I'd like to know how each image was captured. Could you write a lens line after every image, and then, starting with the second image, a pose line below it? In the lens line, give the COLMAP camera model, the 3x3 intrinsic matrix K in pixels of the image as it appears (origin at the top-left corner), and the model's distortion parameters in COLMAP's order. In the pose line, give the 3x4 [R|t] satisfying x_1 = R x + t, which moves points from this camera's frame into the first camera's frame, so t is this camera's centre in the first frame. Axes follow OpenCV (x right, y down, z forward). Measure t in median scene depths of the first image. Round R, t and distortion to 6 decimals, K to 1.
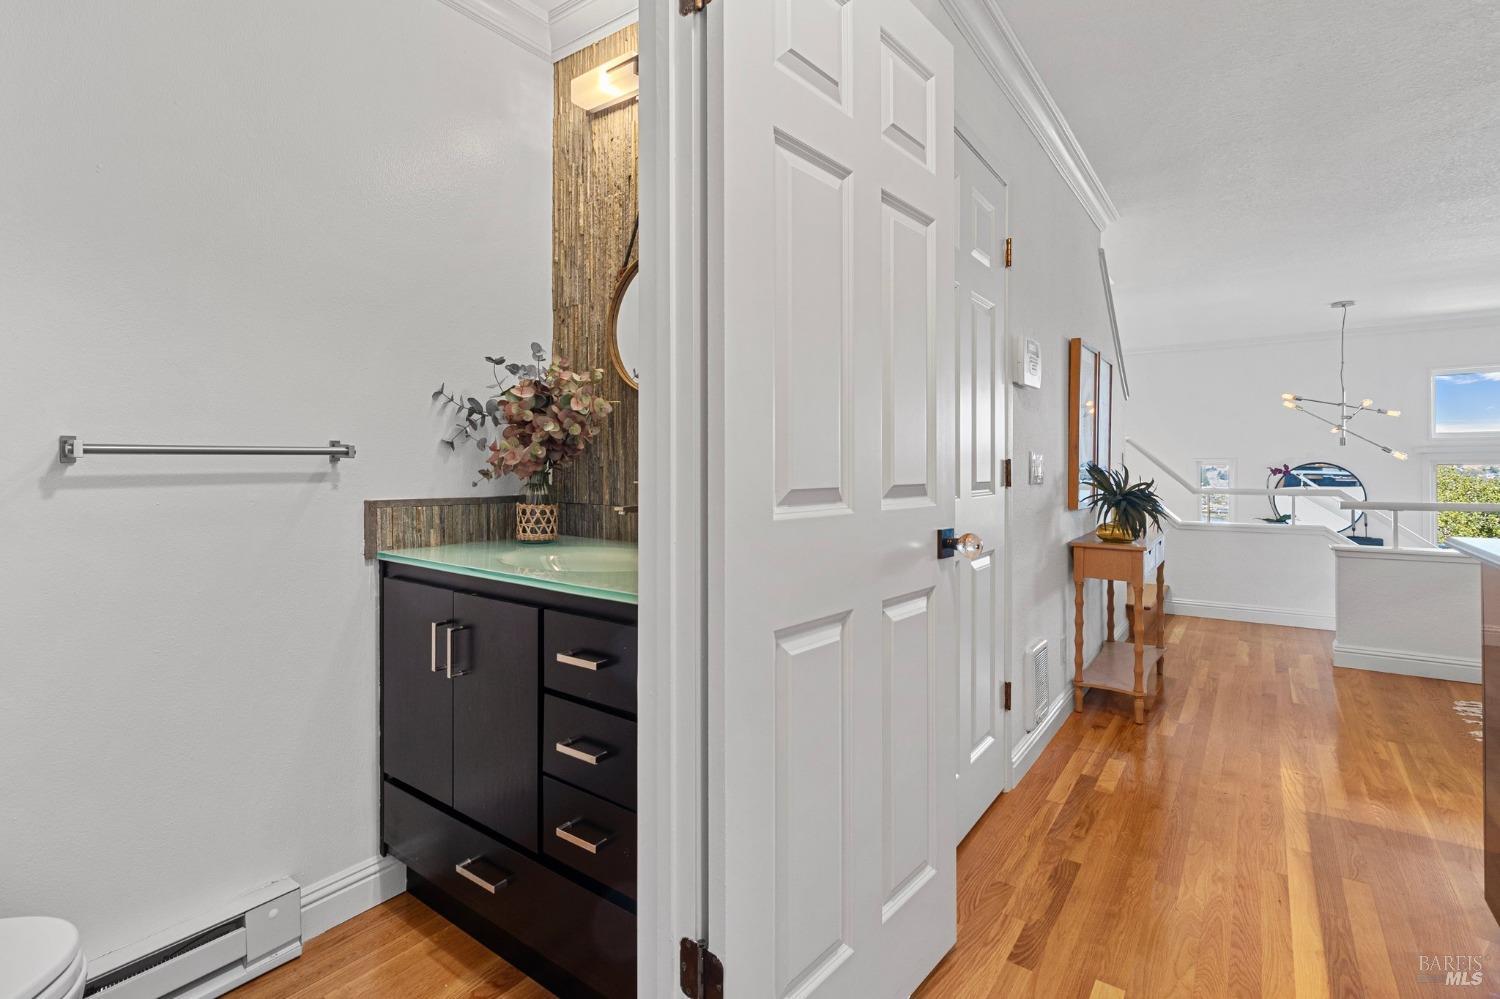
lens RADIAL K [[694.9, 0, 754.1], [0, 694.9, 470.7], [0, 0, 1]] dist [0.000506, 0.000436]
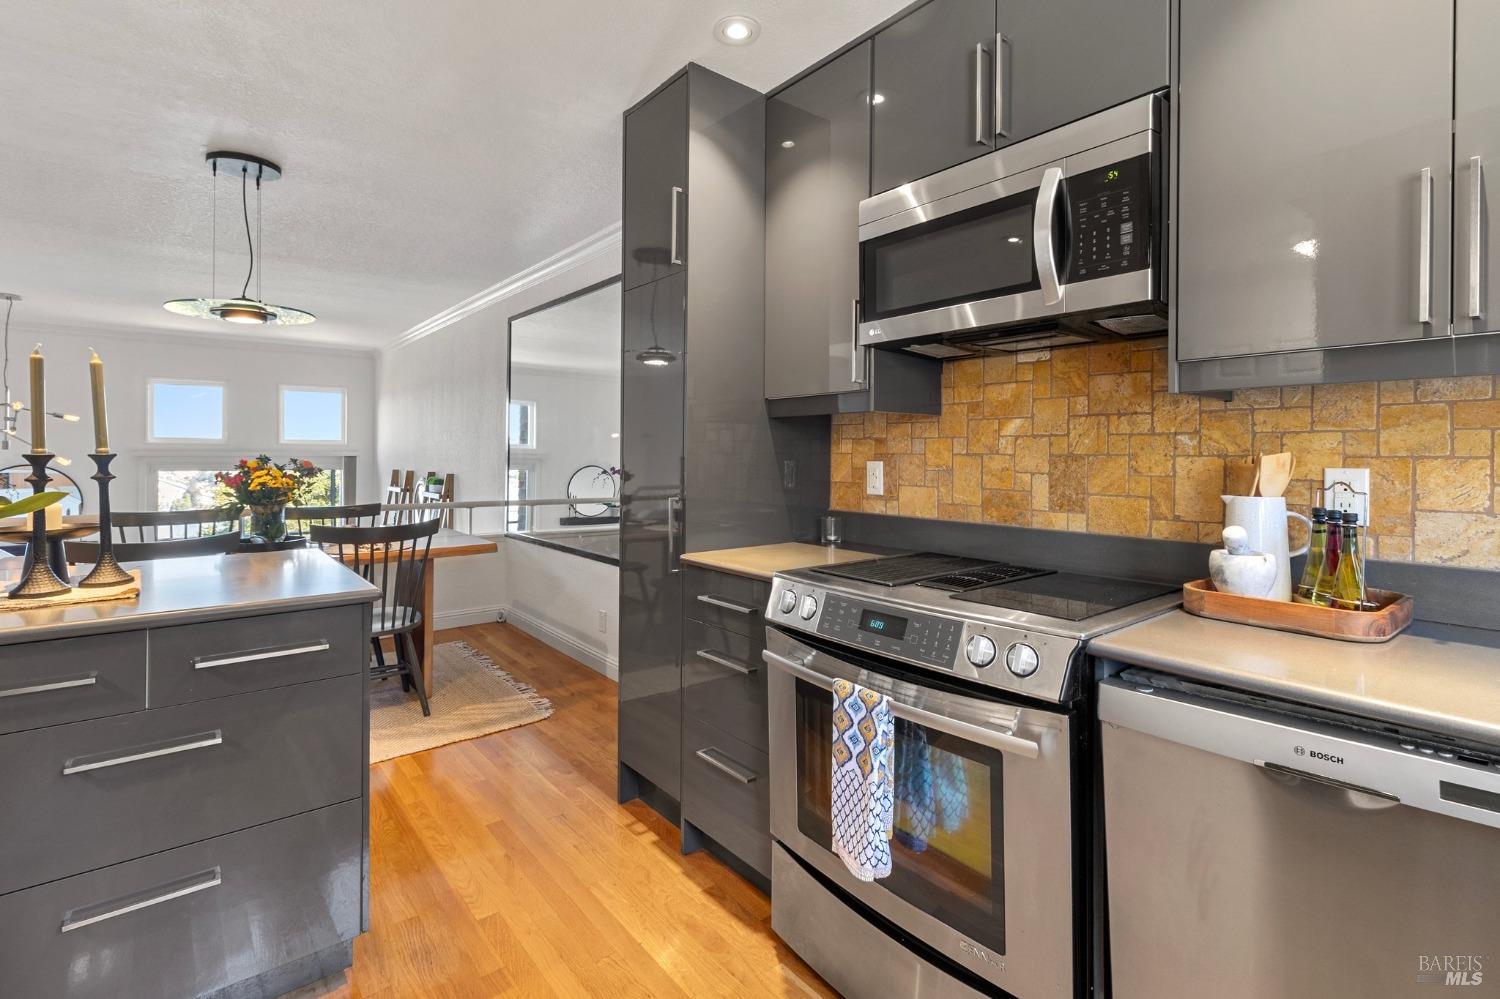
lens RADIAL K [[703.4, 0, 751.1], [0, 703.4, 451.0], [0, 0, 1]] dist [0.000653, 0.000170]
pose [[0.257085, 0.012273, 0.966311, 0.199749], [-0.000529, 0.999921, -0.012559, -0.023281], [-0.966389, 0.002718, 0.257071, -0.197415]]
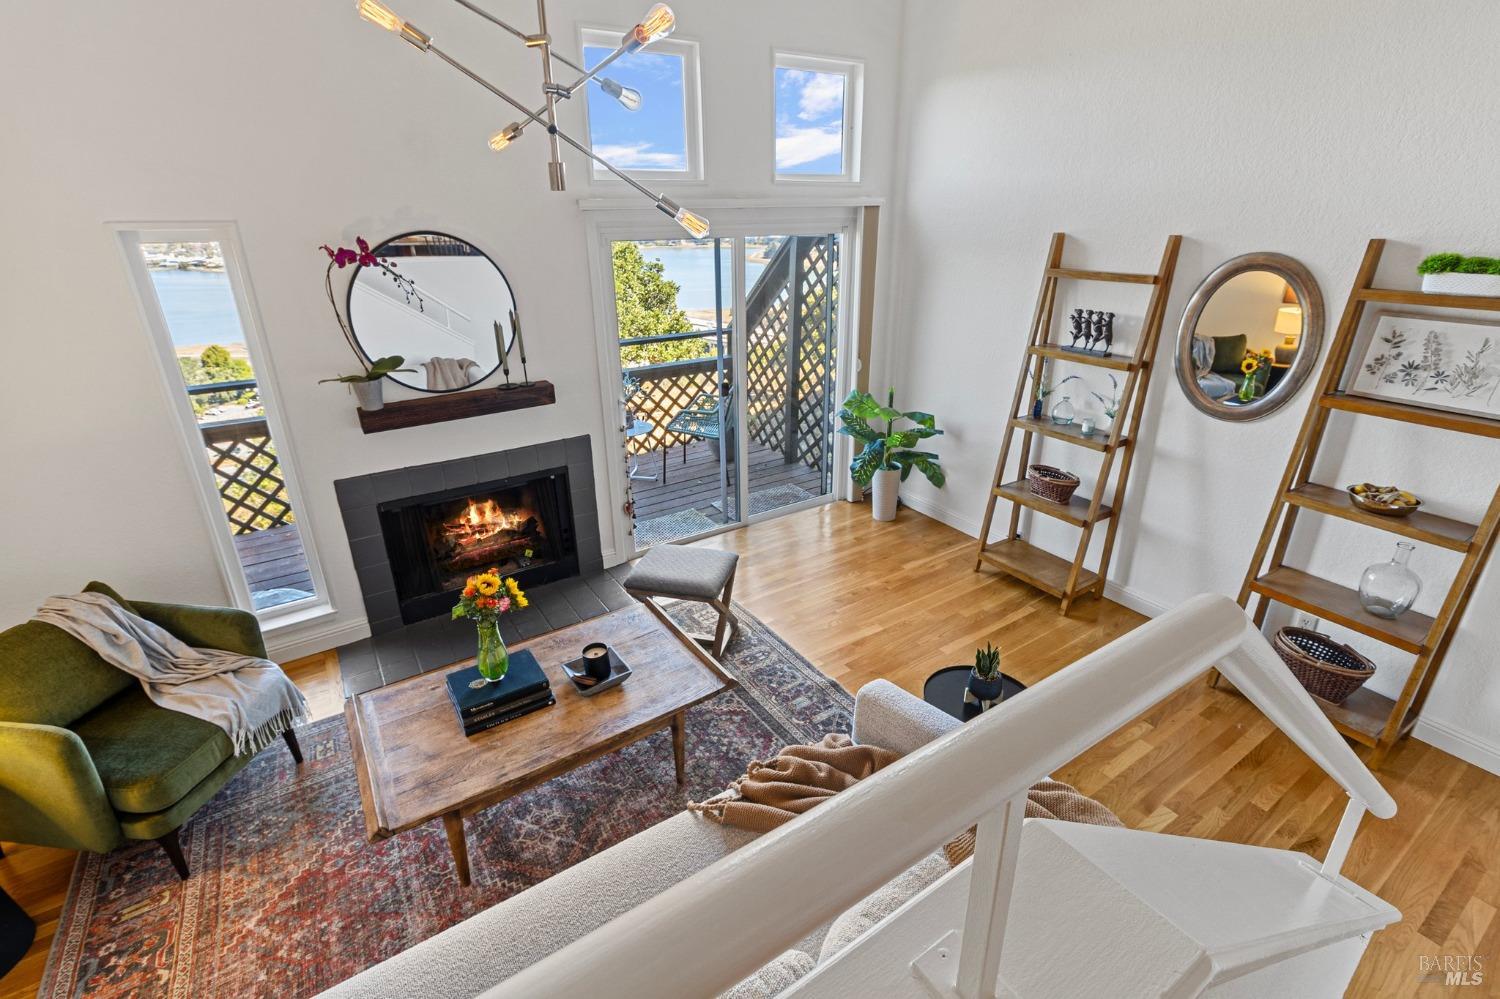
lens RADIAL K [[696.2, 0, 751.7], [0, 696.2, 489.9], [0, 0, 1]] dist [0.001632, 0.000303]
pose [[0.343418, -0.352399, 0.870562, 0.550880], [0.009901, 0.928243, 0.371842, -0.026926], [-0.939130, -0.119078, 0.322265, 0.801670]]
